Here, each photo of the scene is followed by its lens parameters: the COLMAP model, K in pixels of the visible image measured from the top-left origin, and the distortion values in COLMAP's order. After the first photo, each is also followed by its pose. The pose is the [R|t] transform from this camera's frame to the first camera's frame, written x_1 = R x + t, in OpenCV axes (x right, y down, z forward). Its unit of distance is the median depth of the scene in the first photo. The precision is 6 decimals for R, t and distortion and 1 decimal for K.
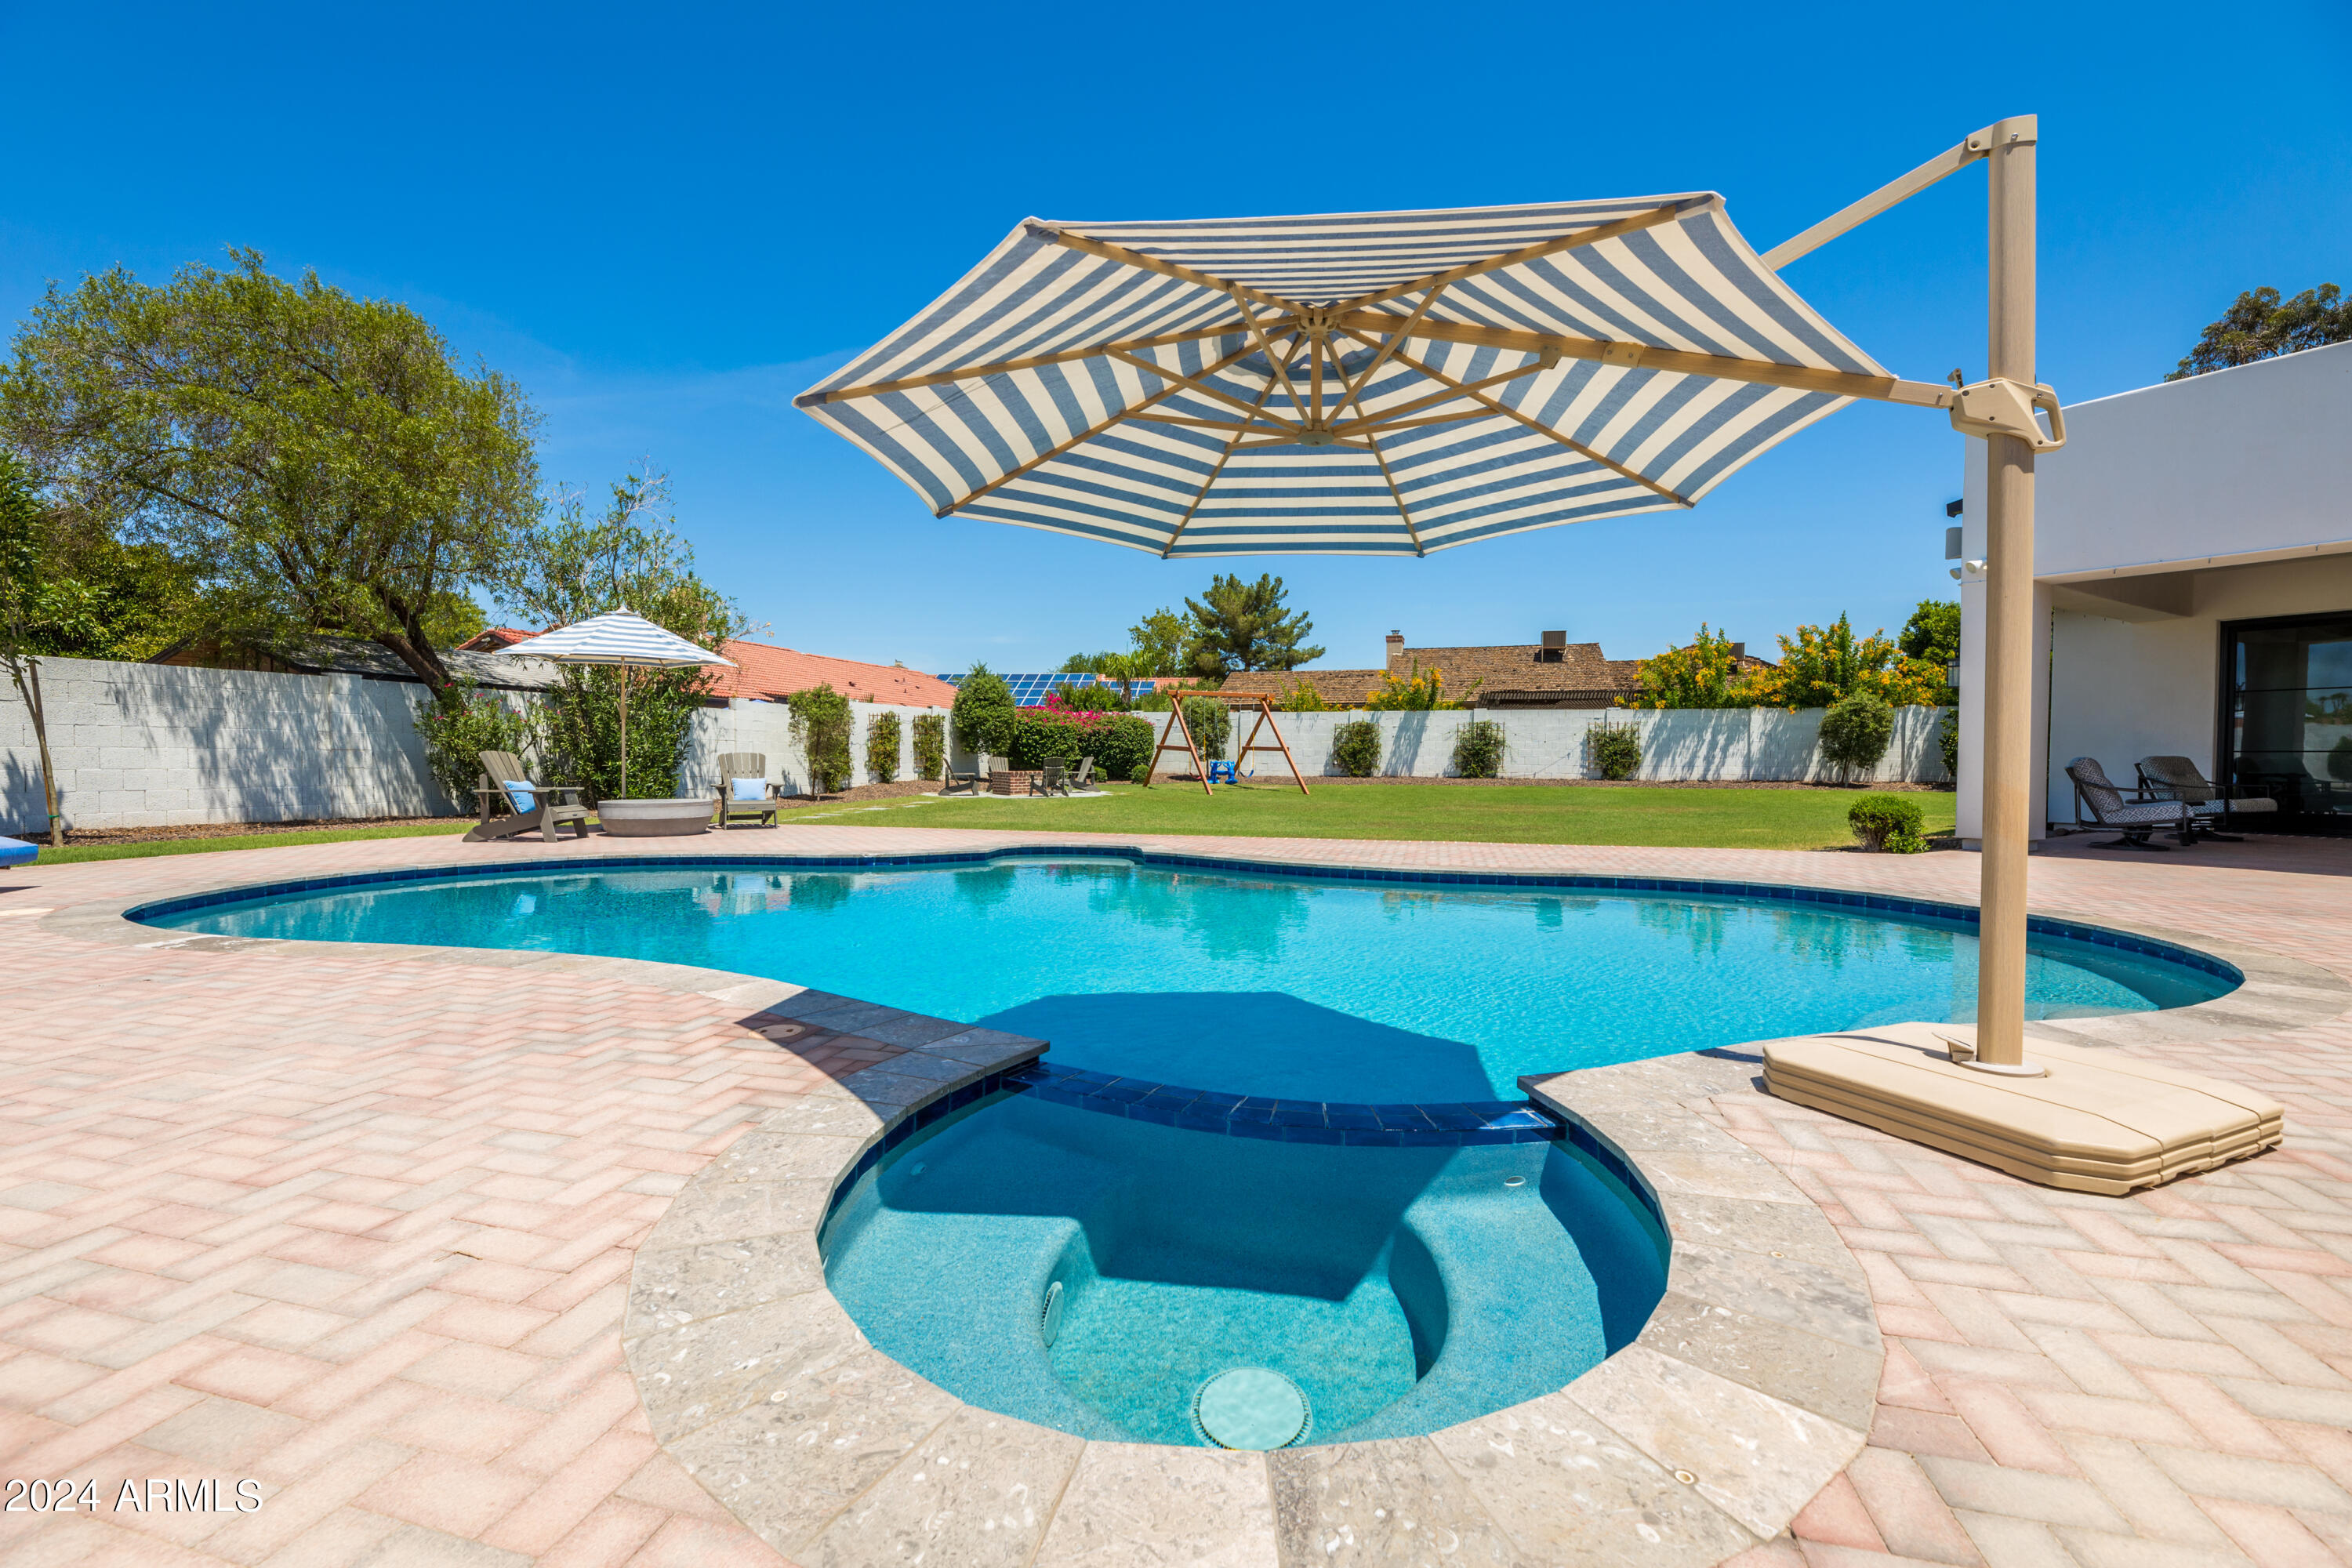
lens RADIAL K [[978.1, 0, 1184.8], [0, 978.1, 782.8], [0, 0, 1]] dist [-0.001532, -0.000338]
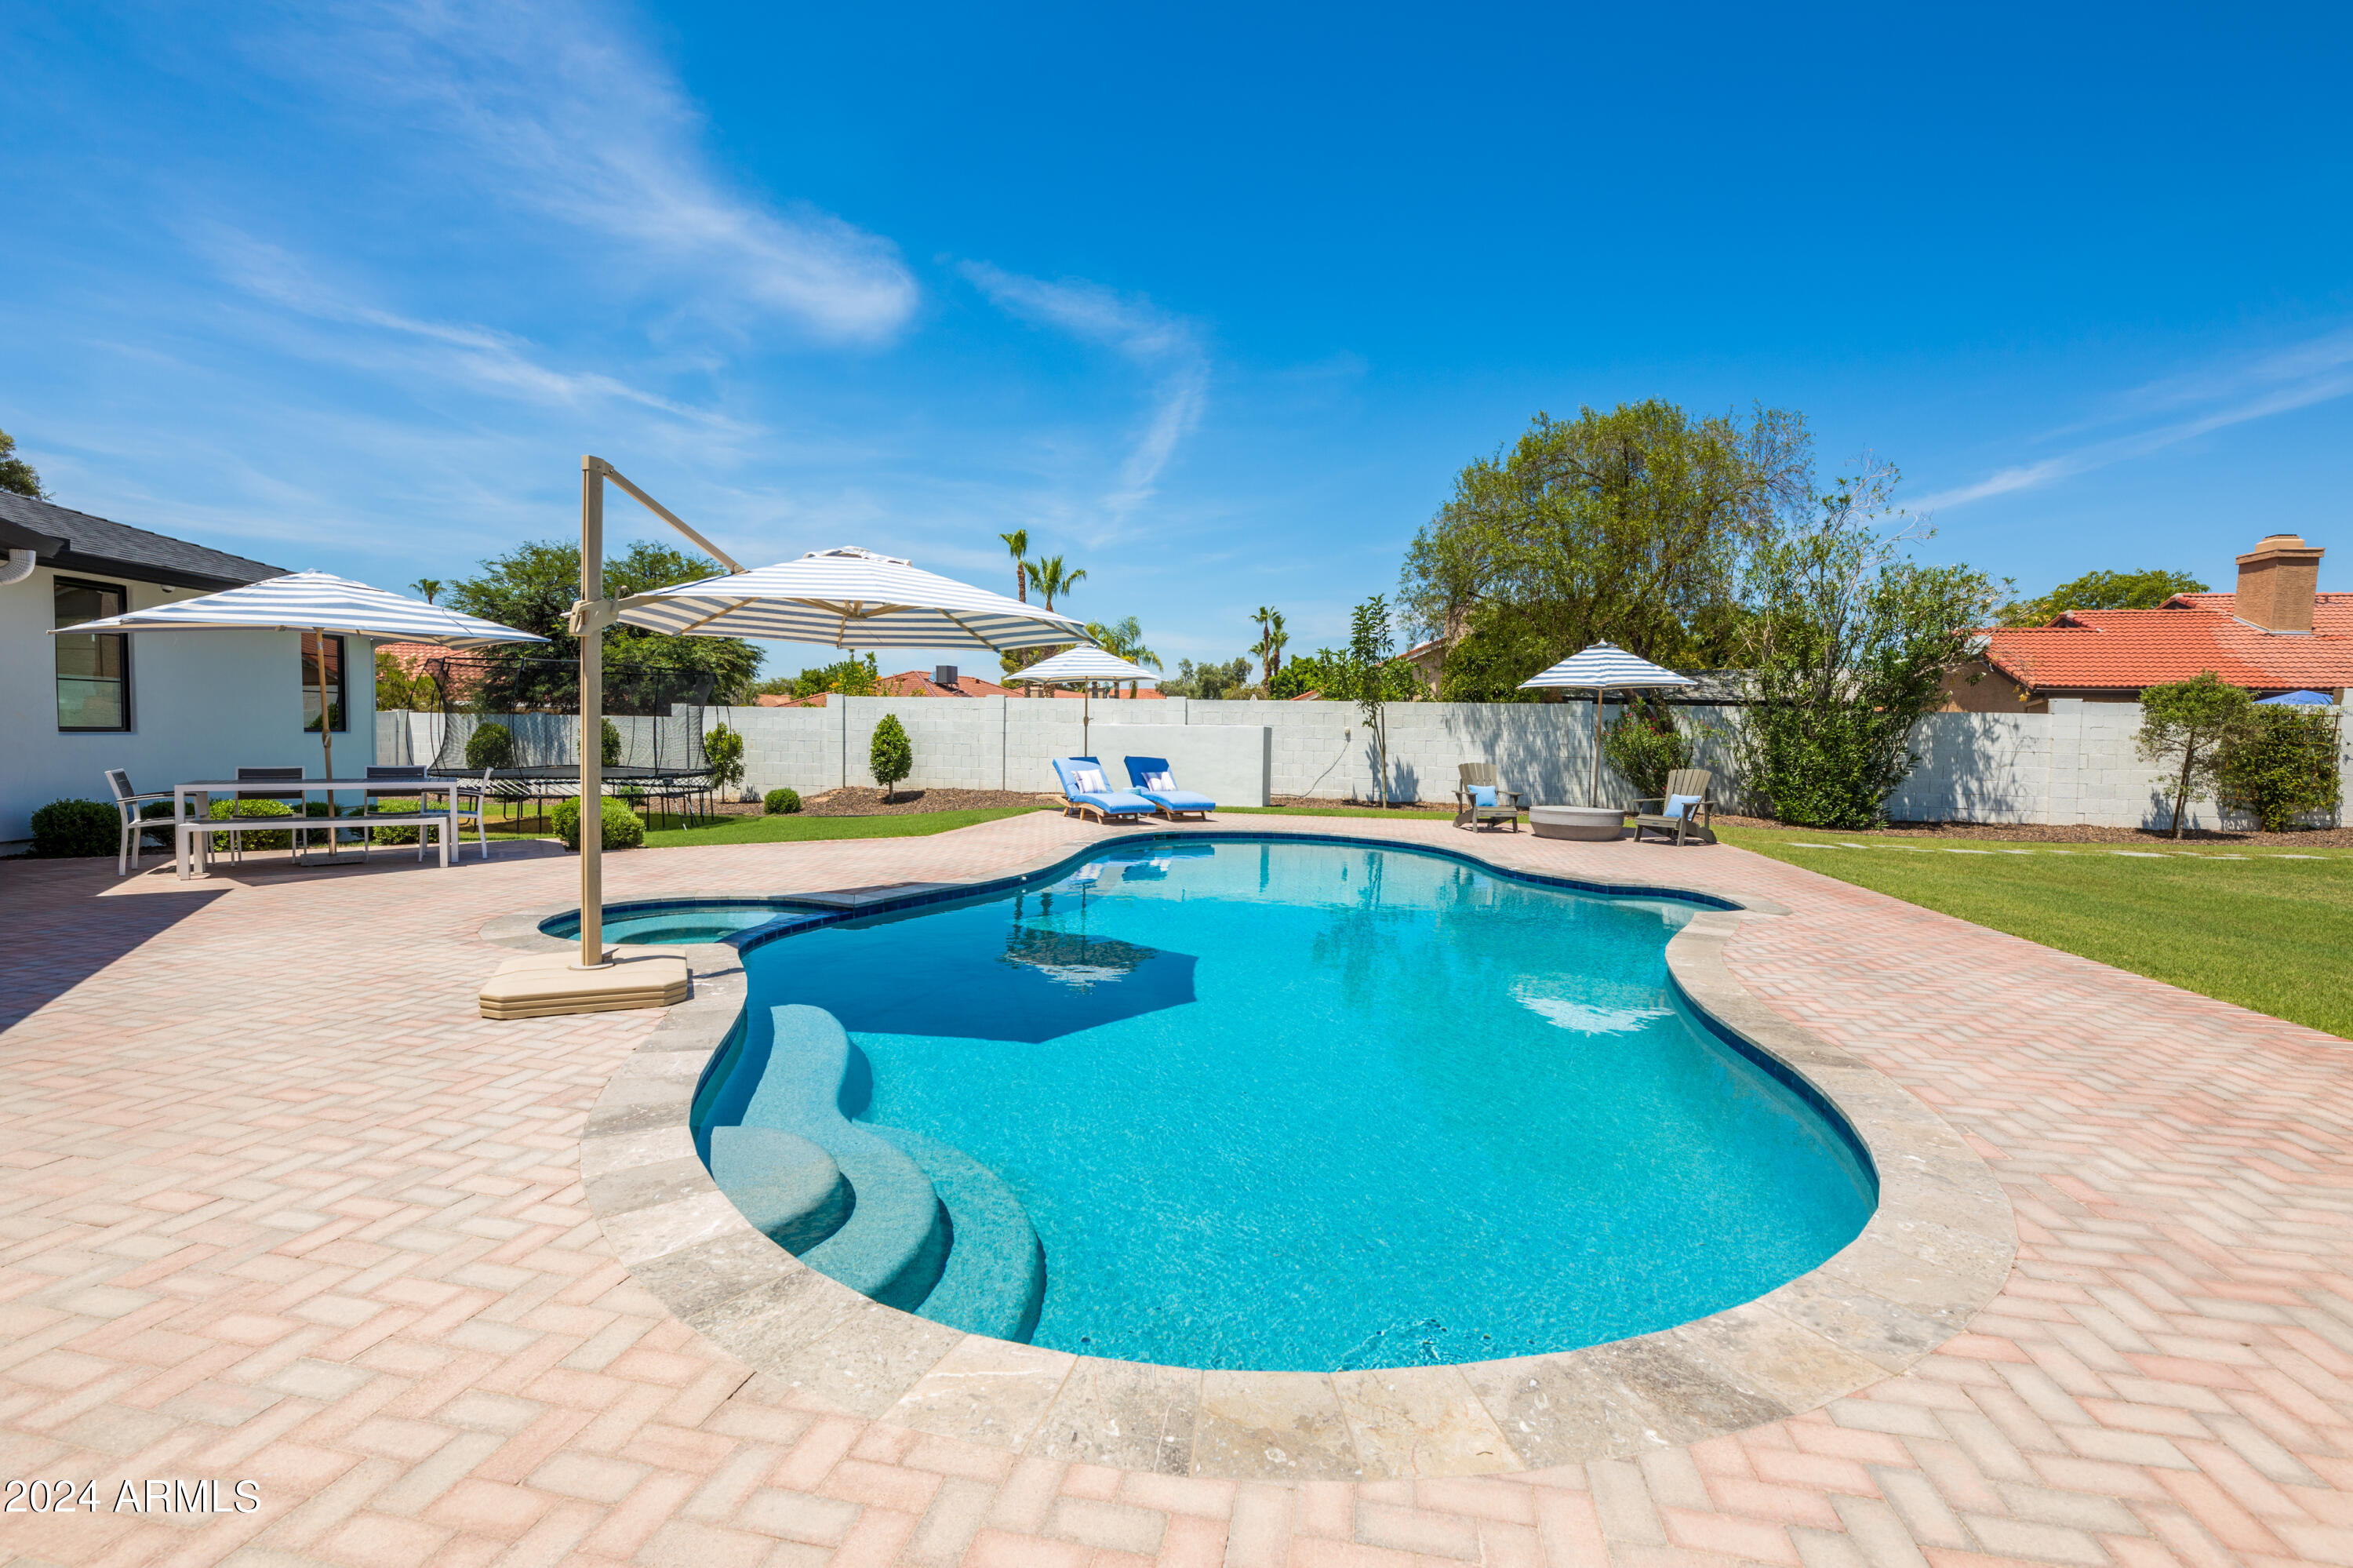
lens RADIAL K [[1012.8, 0, 1177.7], [0, 1012.8, 776.5], [0, 0, 1]] dist [-0.001232, -0.000471]
pose [[0.052499, 0.040479, -0.997800, 0.250155], [-0.044895, 0.998264, 0.038135, -0.017464], [0.997611, 0.042794, 0.054225, 0.185407]]
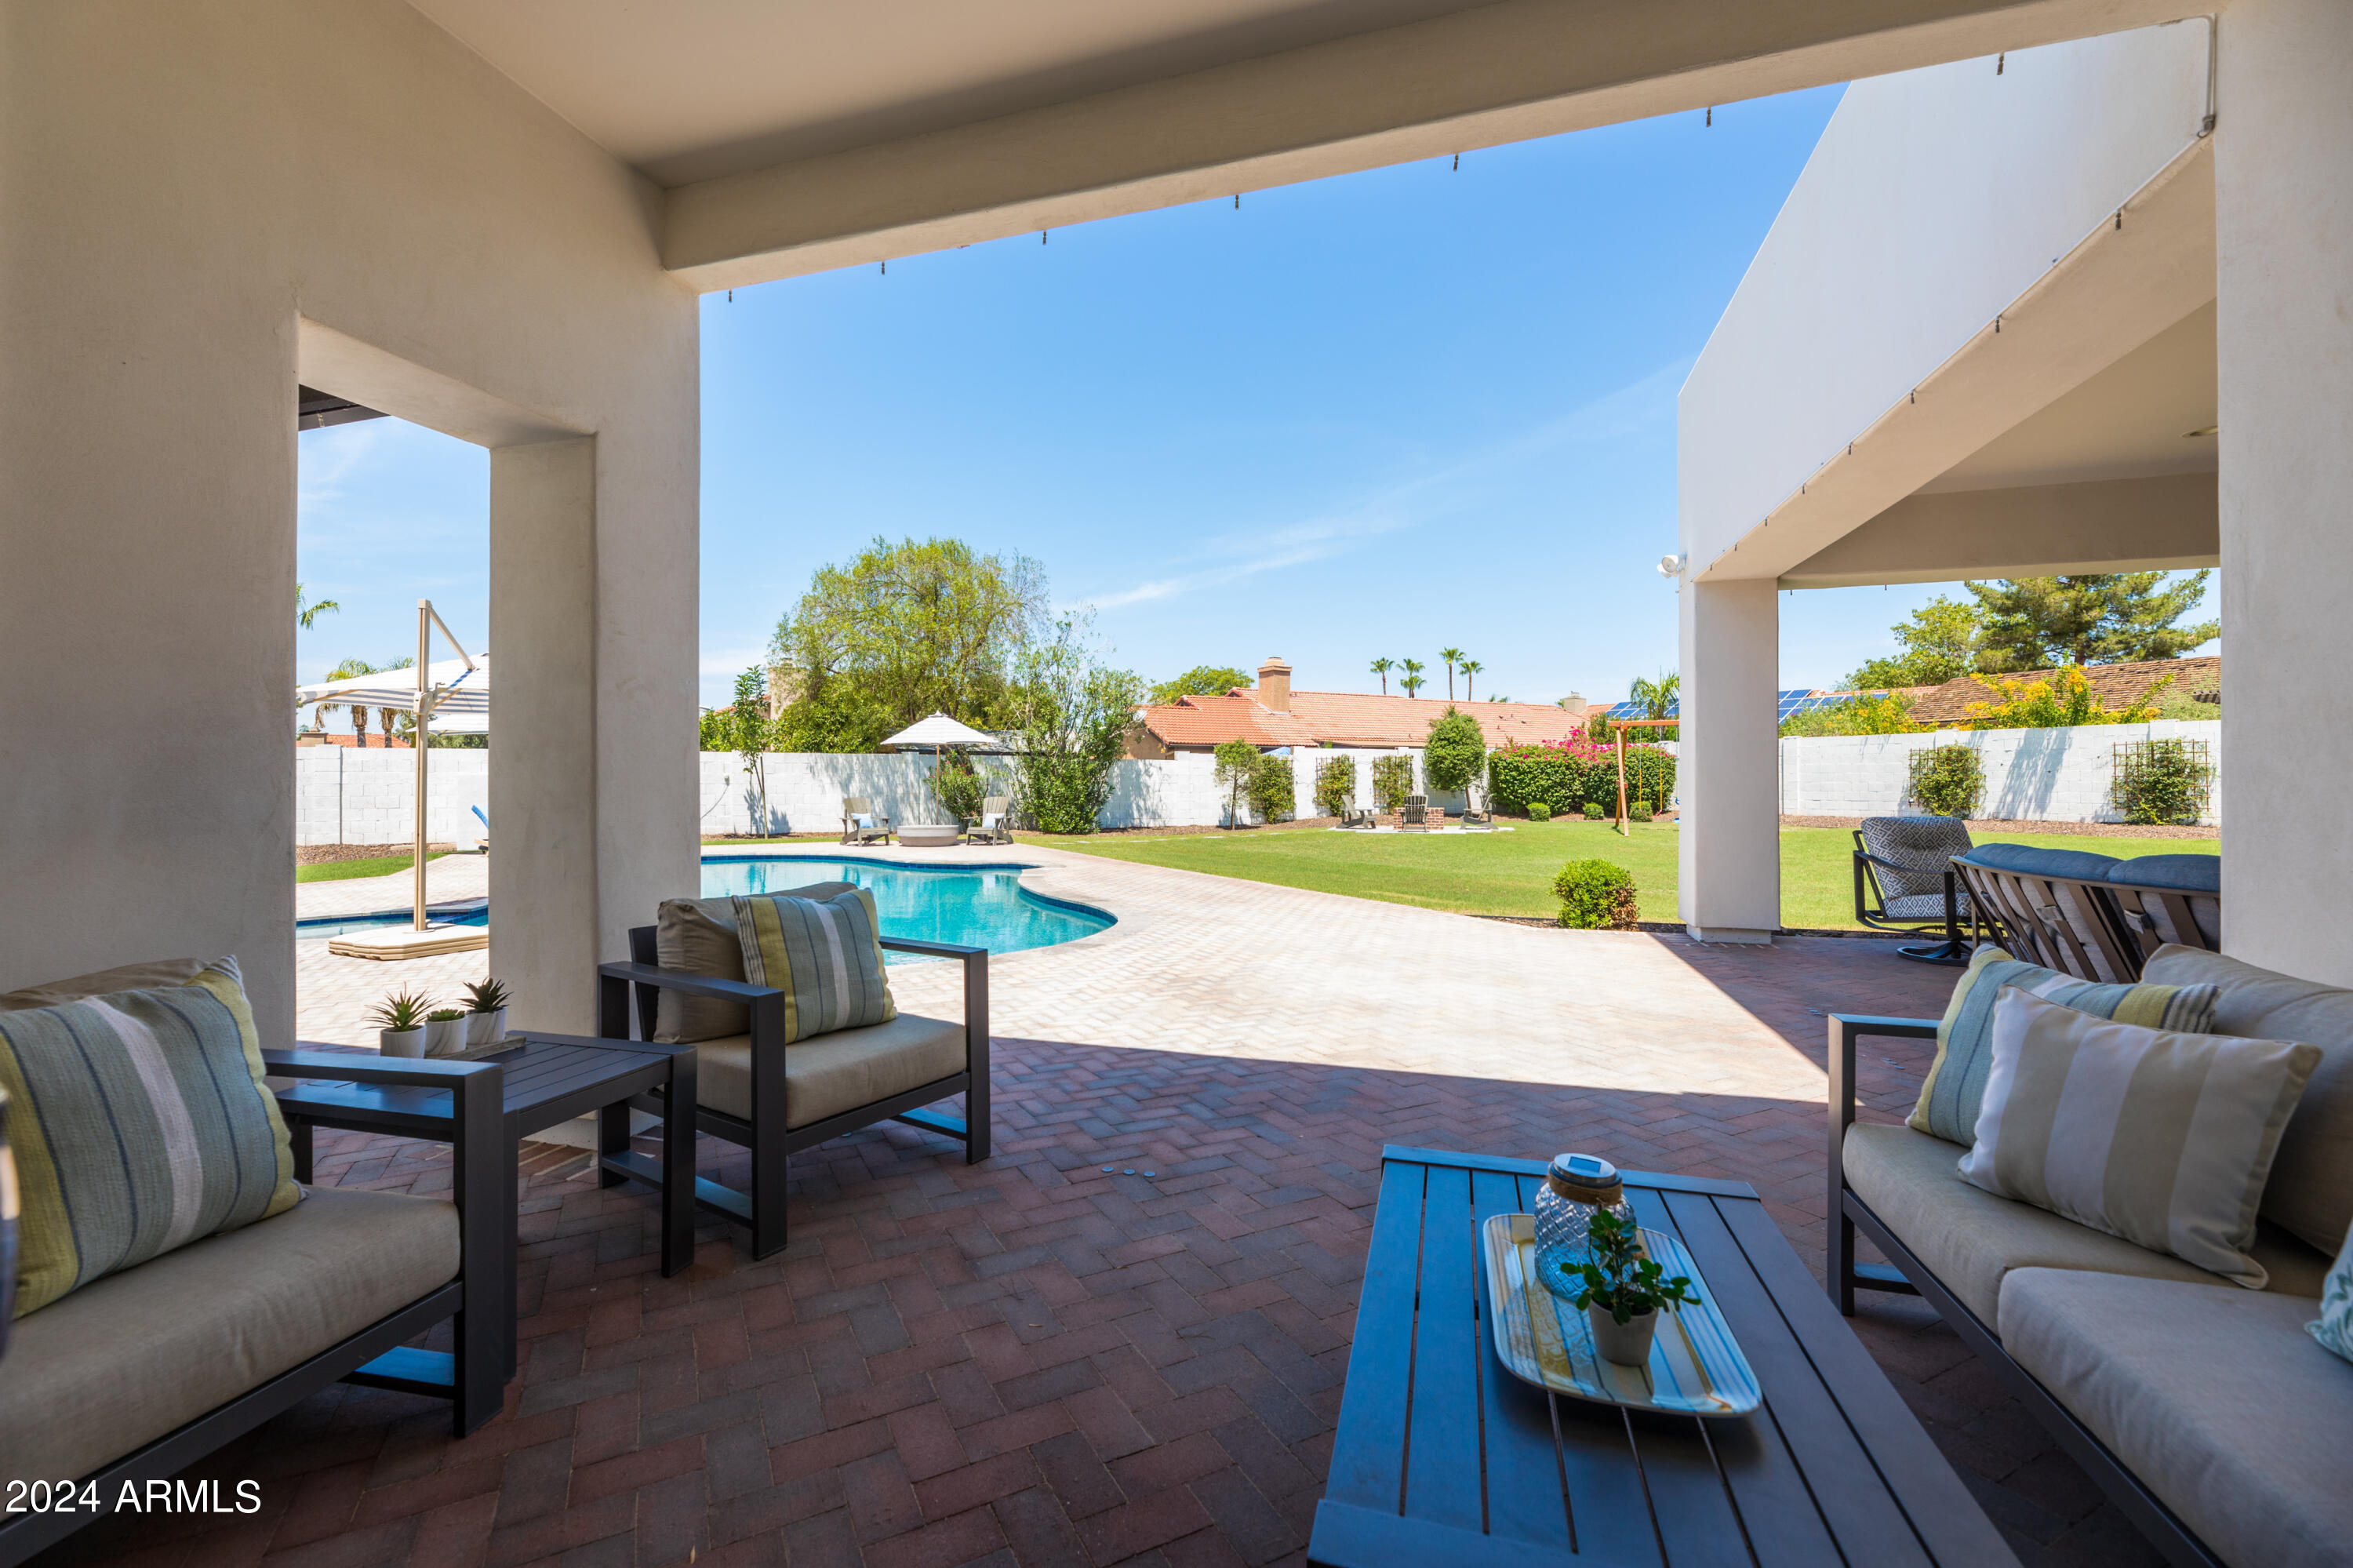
lens RADIAL K [[966.9, 0, 1159.0], [0, 966.9, 785.3], [0, 0, 1]] dist [0.004040, 0.000390]
pose [[0.670134, -0.003878, -0.742230, 0.391830], [-0.015552, 0.999693, -0.019264, -0.010297], [0.742077, 0.024453, 0.669868, 0.066441]]
